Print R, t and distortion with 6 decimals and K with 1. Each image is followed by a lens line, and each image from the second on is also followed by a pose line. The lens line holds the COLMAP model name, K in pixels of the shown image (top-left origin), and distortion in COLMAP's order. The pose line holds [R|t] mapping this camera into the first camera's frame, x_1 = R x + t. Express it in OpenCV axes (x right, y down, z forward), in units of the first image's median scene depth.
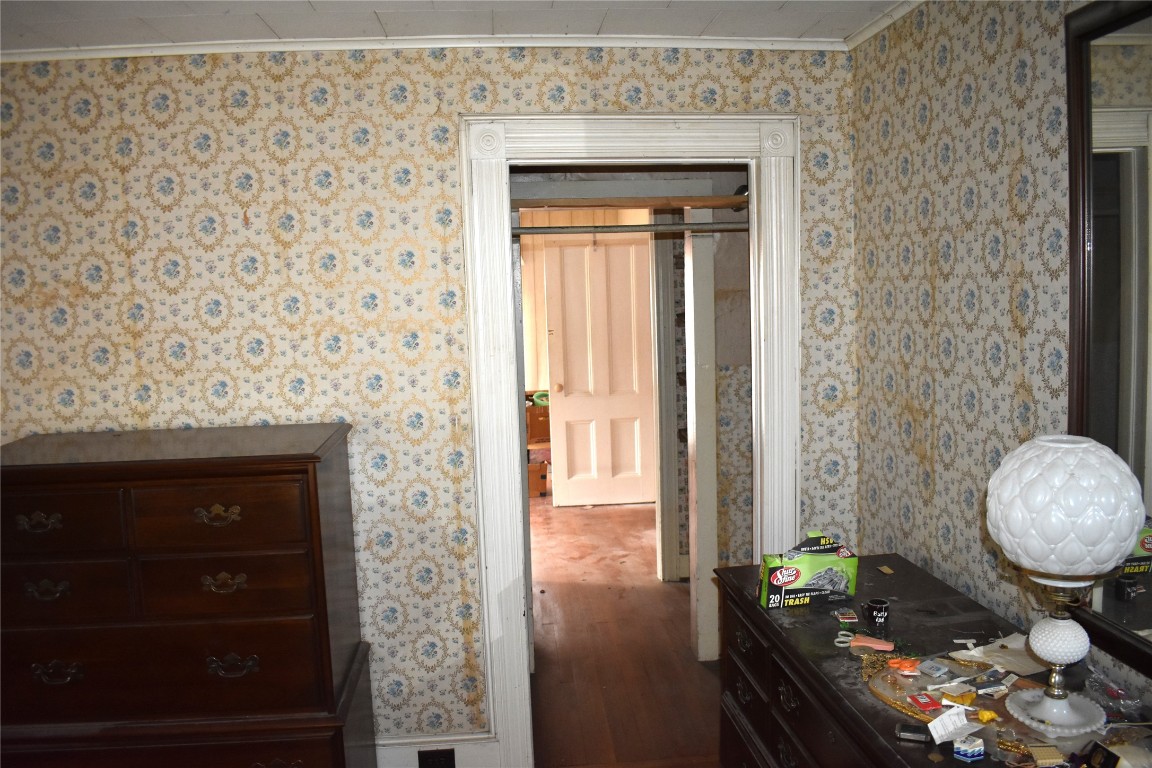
lens RADIAL K [[898.3, 0, 575.3], [0, 898.3, 384.5], [0, 0, 1]] dist [-0.099196, 0.017659]
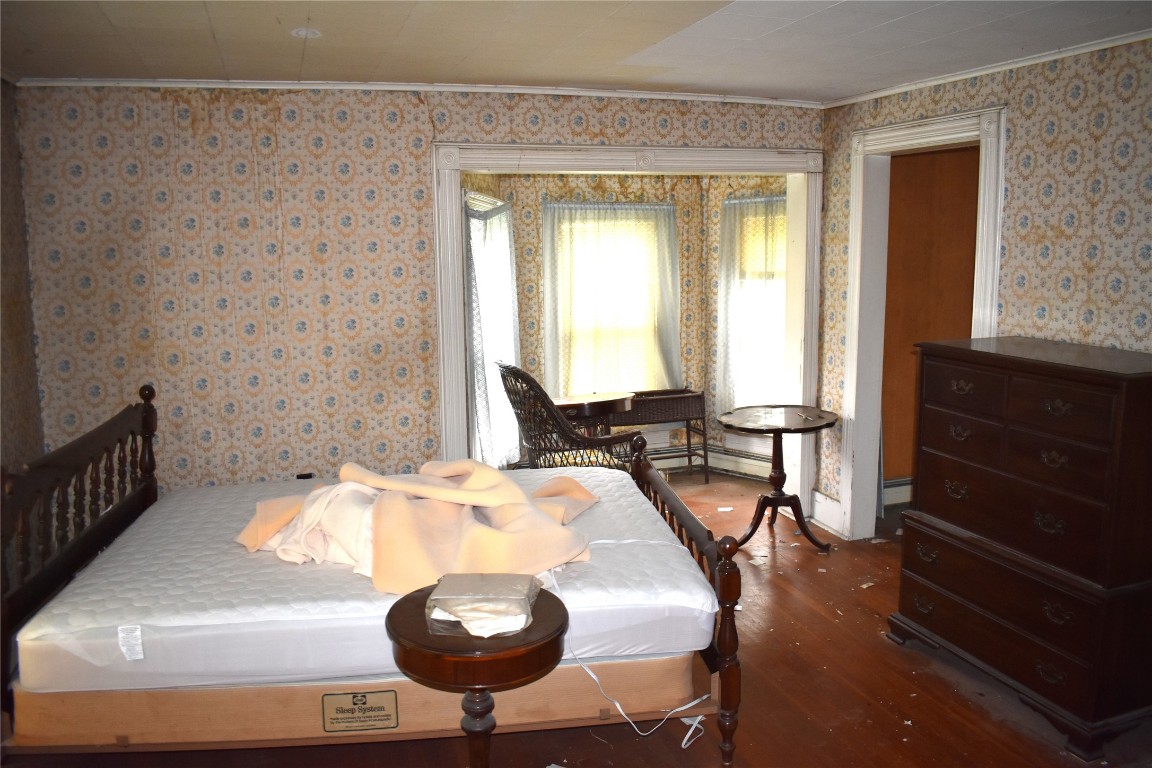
lens RADIAL K [[898.3, 0, 575.2], [0, 898.3, 383.3], [0, 0, 1]] dist [-0.099196, 0.017659]
pose [[0.224209, 0.179297, -0.957905, 0.573554], [-0.101493, 0.981881, 0.160029, -0.020580], [0.969242, 0.061341, 0.238344, -0.014259]]
